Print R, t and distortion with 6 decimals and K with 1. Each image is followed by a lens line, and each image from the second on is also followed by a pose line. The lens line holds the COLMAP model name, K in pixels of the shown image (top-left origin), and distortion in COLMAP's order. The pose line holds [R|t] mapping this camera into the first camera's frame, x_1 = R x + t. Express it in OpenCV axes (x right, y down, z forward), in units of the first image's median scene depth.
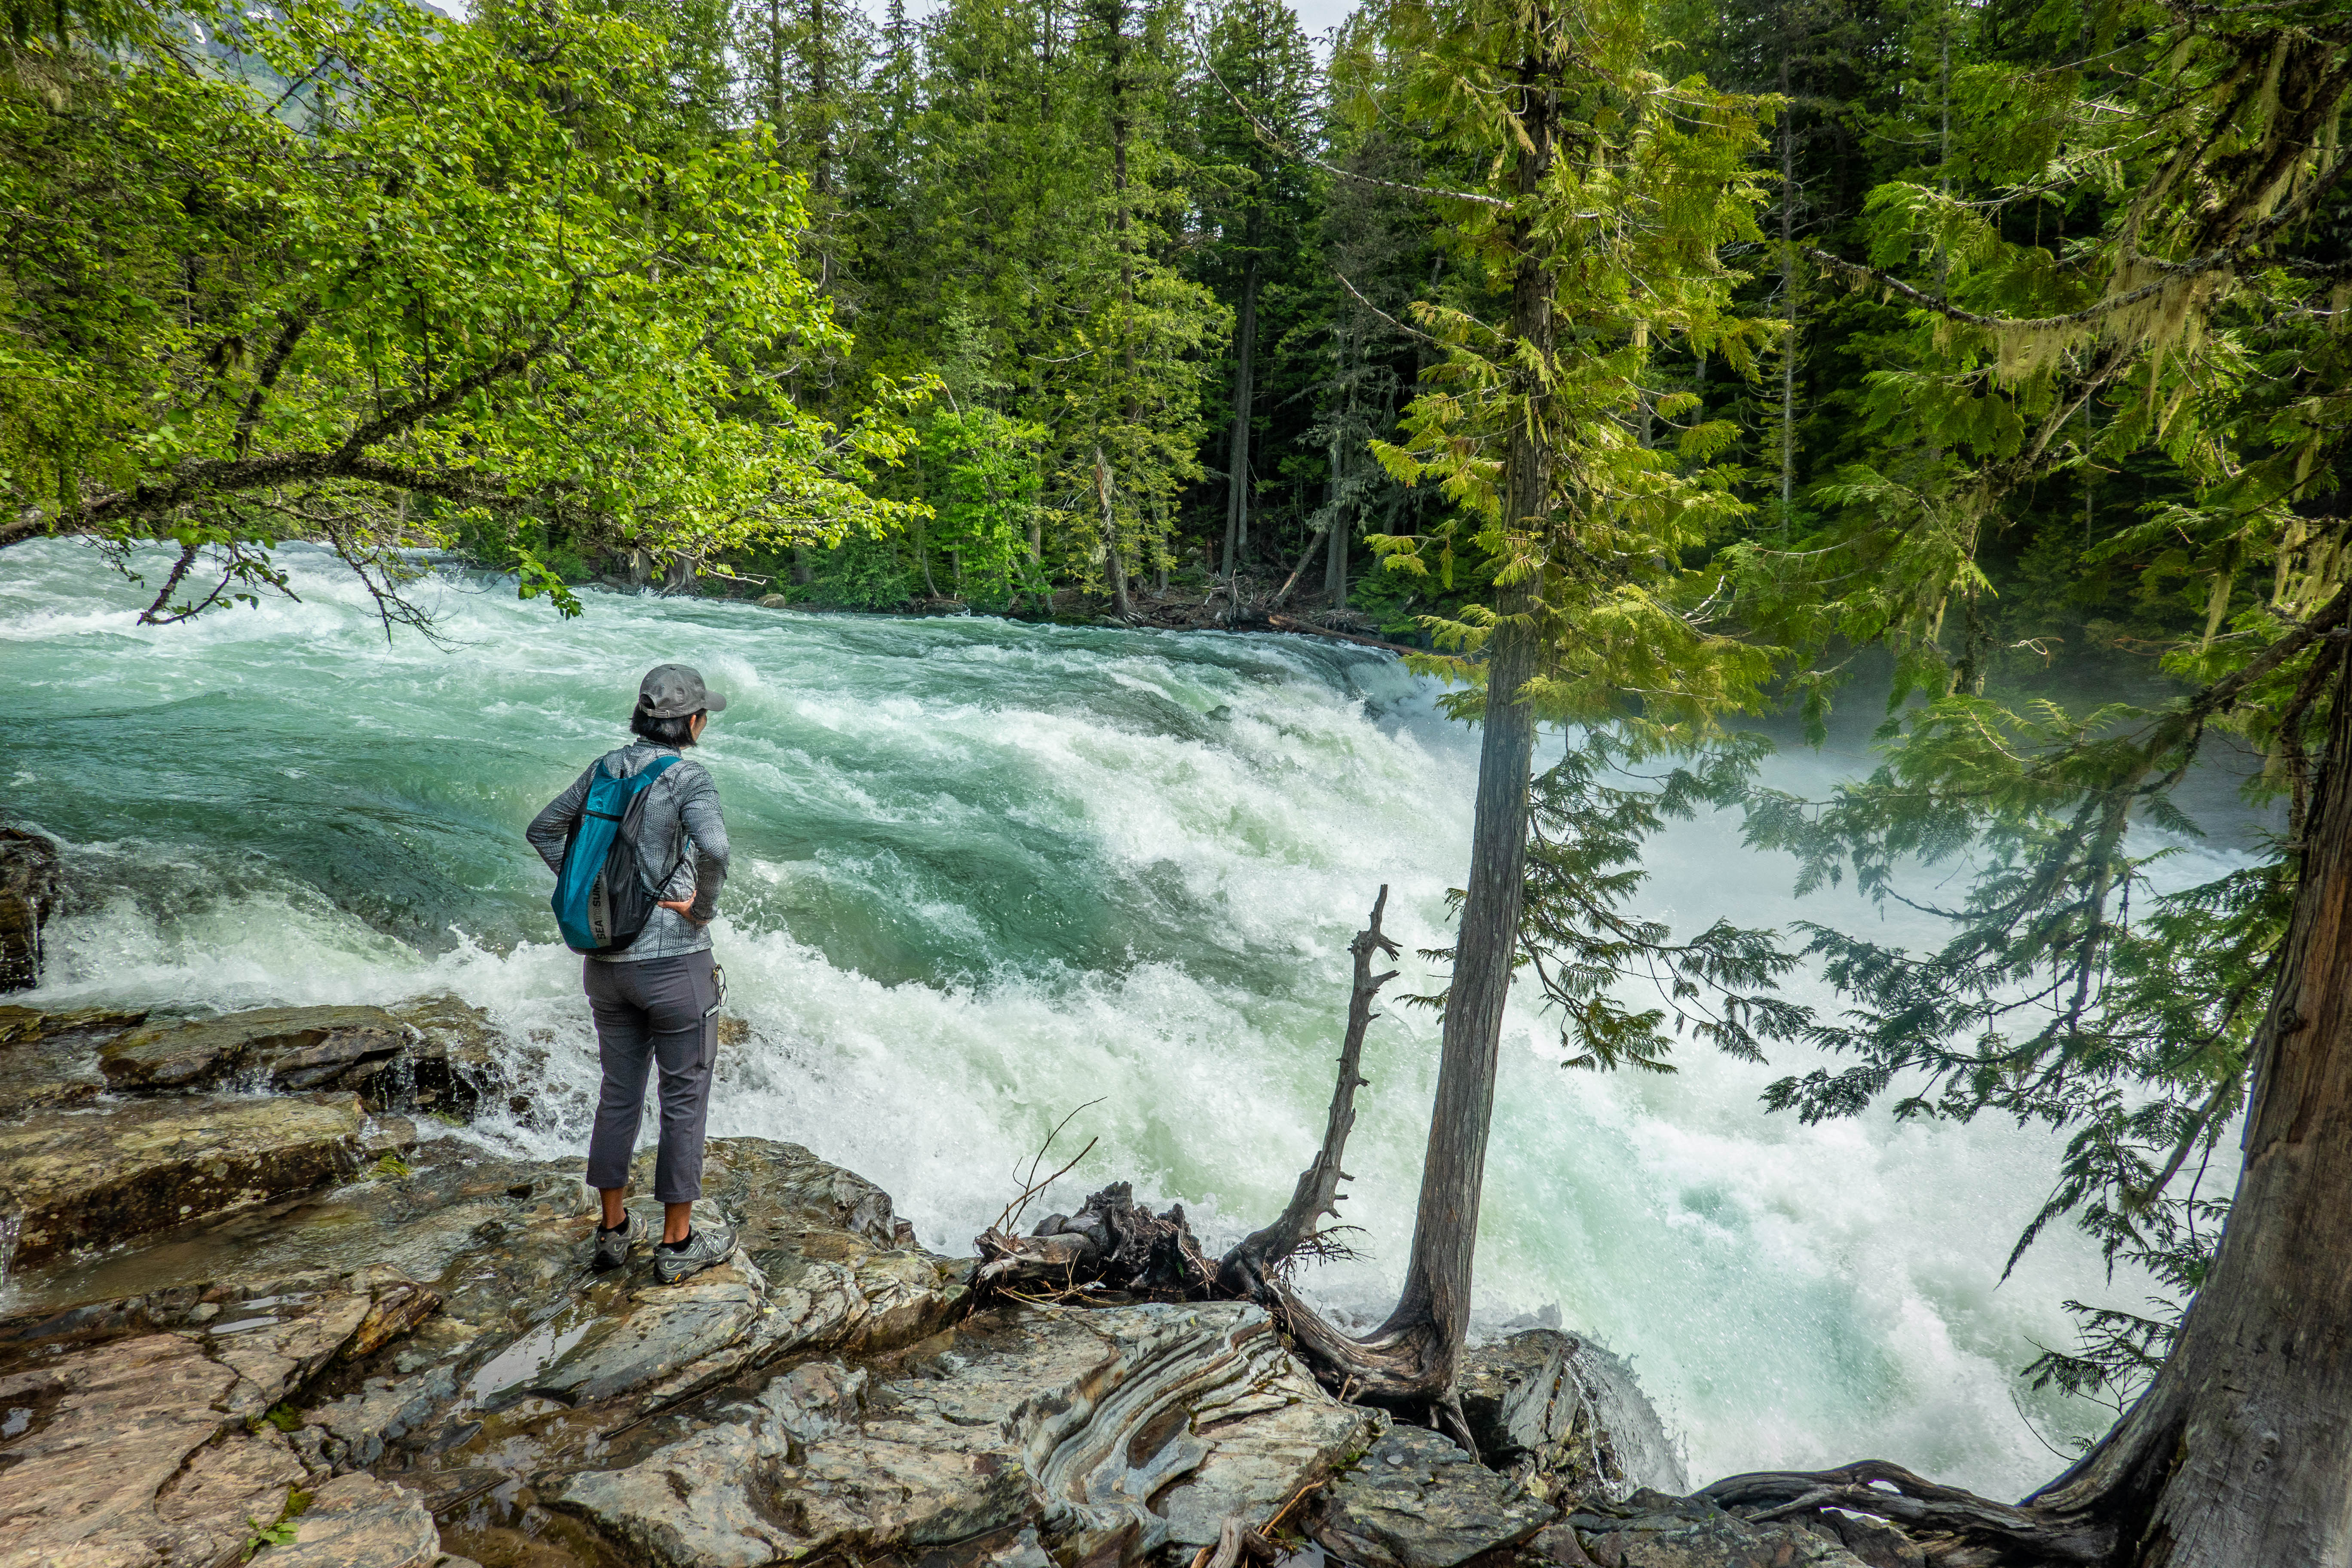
lens RADIAL K [[1461.8, 0, 1184.7], [0, 1461.8, 765.7], [0, 0, 1]] dist [-0.003332, -0.001338]
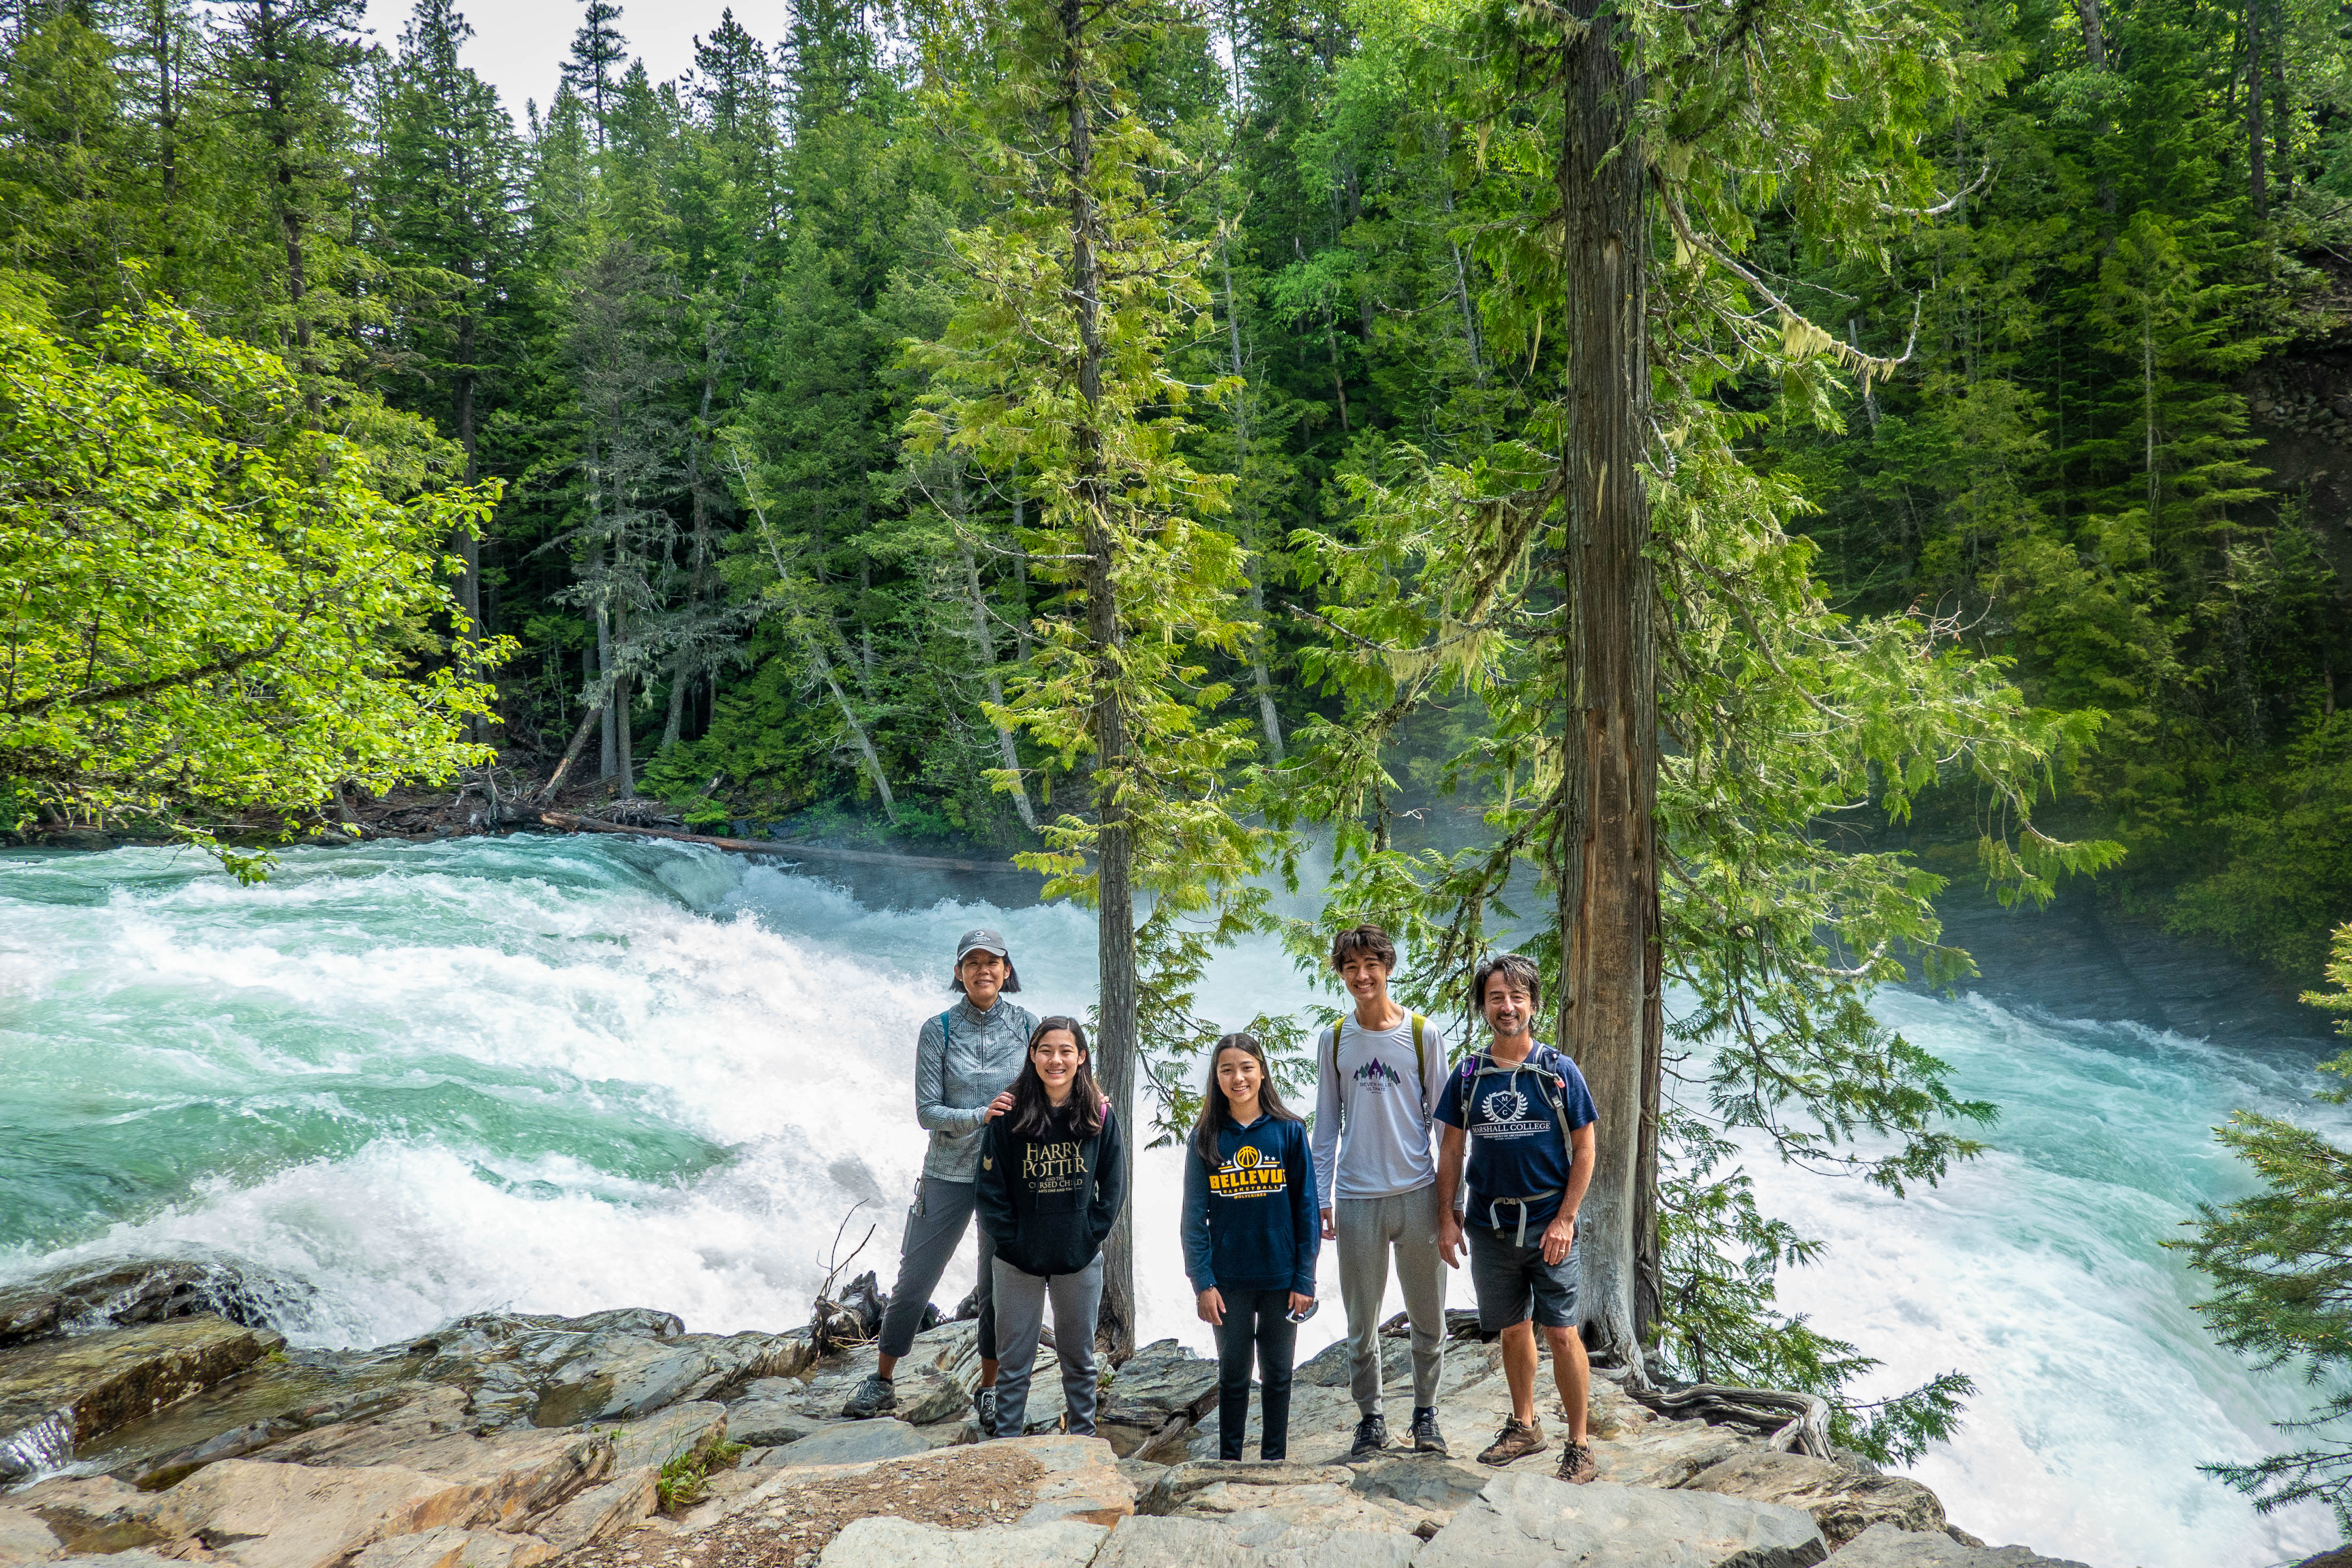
lens RADIAL K [[1741.6, 0, 1174.4], [0, 1741.6, 781.4], [0, 0, 1]] dist [-0.030508, 0.000721]
pose [[0.911154, -0.068328, 0.406361, -0.416795], [0.111948, 0.990112, -0.084531, 0.011892], [-0.396567, 0.122512, 0.909794, -0.610460]]
